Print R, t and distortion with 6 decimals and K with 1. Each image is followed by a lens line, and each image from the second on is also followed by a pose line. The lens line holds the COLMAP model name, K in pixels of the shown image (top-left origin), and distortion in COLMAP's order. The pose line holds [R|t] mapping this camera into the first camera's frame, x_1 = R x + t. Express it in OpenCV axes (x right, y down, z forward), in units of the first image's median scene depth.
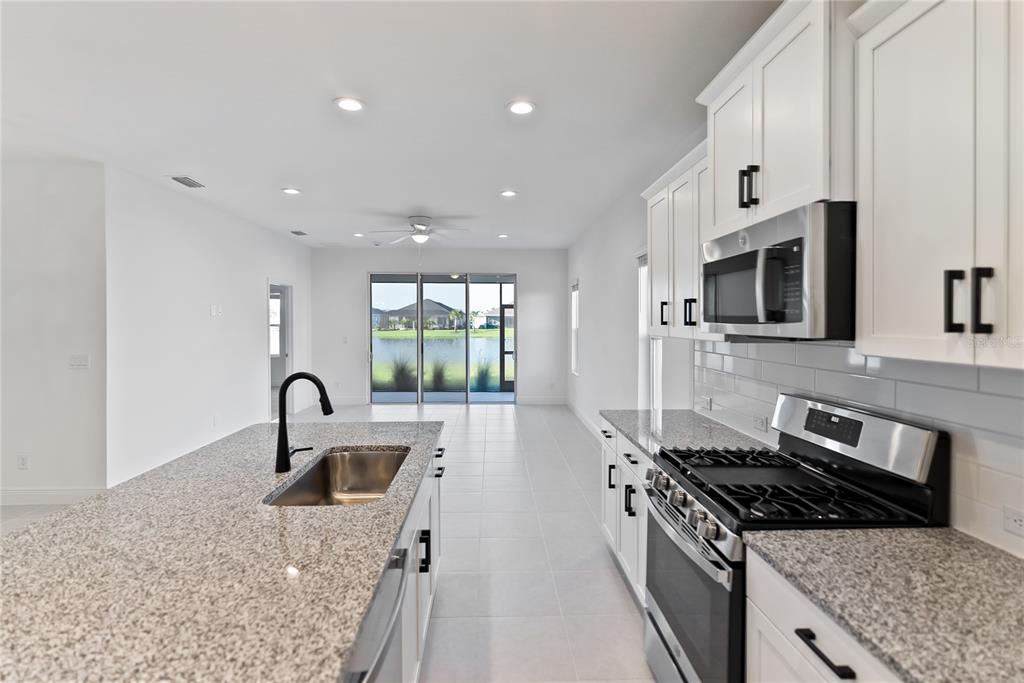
lens RADIAL K [[475.6, 0, 513.3], [0, 475.6, 322.3], [0, 0, 1]] dist [0.001040, 0.000163]
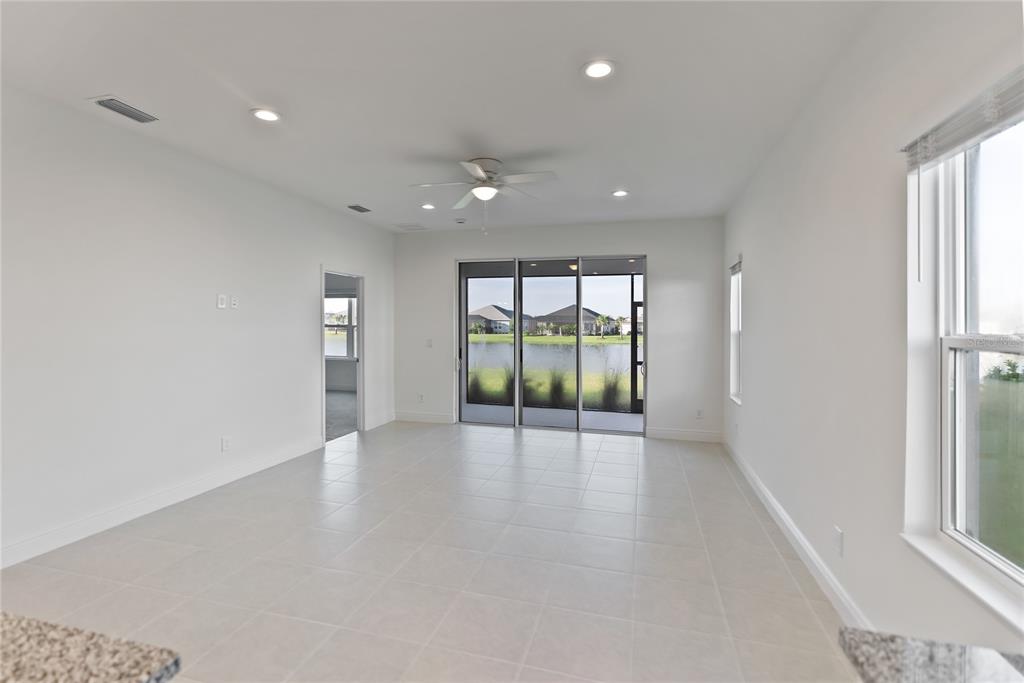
lens RADIAL K [[475.6, 0, 513.3], [0, 475.6, 322.3], [0, 0, 1]] dist [0.001040, 0.000163]
pose [[0.953591, 0.002700, -0.301093, 0.031745], [-0.006407, 0.999915, -0.011327, 0.009069], [0.301037, 0.012730, 0.953527, 0.257689]]
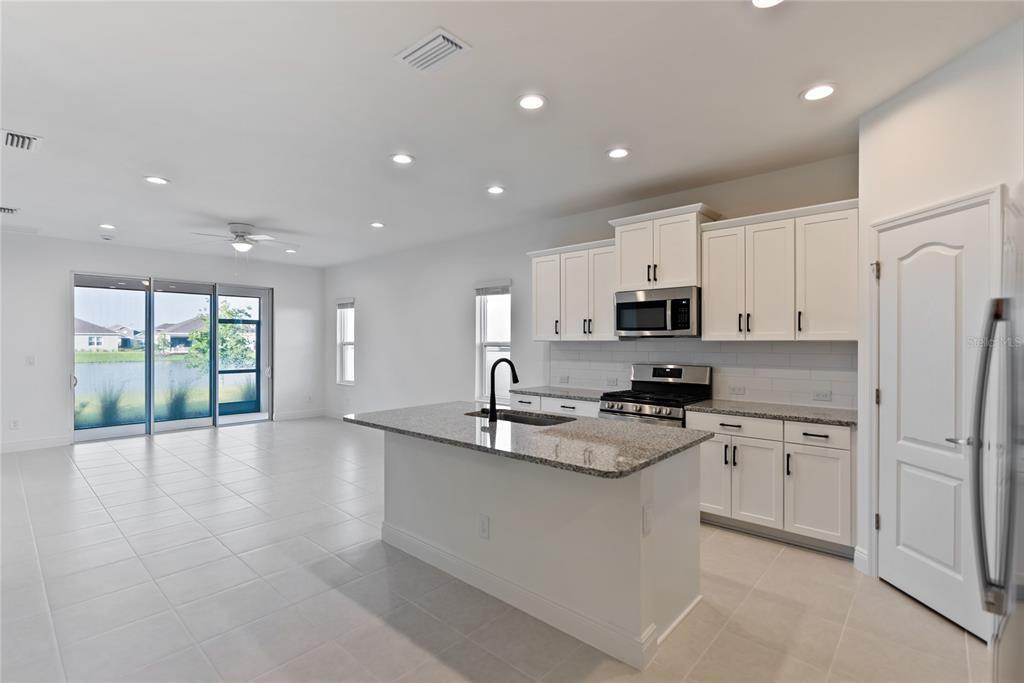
lens RADIAL K [[464.6, 0, 512.0], [0, 464.6, 341.5], [0, 0, 1]] dist [-0.001376, -0.000092]
pose [[0.708729, -0.004994, 0.705464, -0.329960], [0.005801, 0.999982, 0.001250, 0.009961], [-0.705457, 0.003207, 0.708745, -0.028384]]
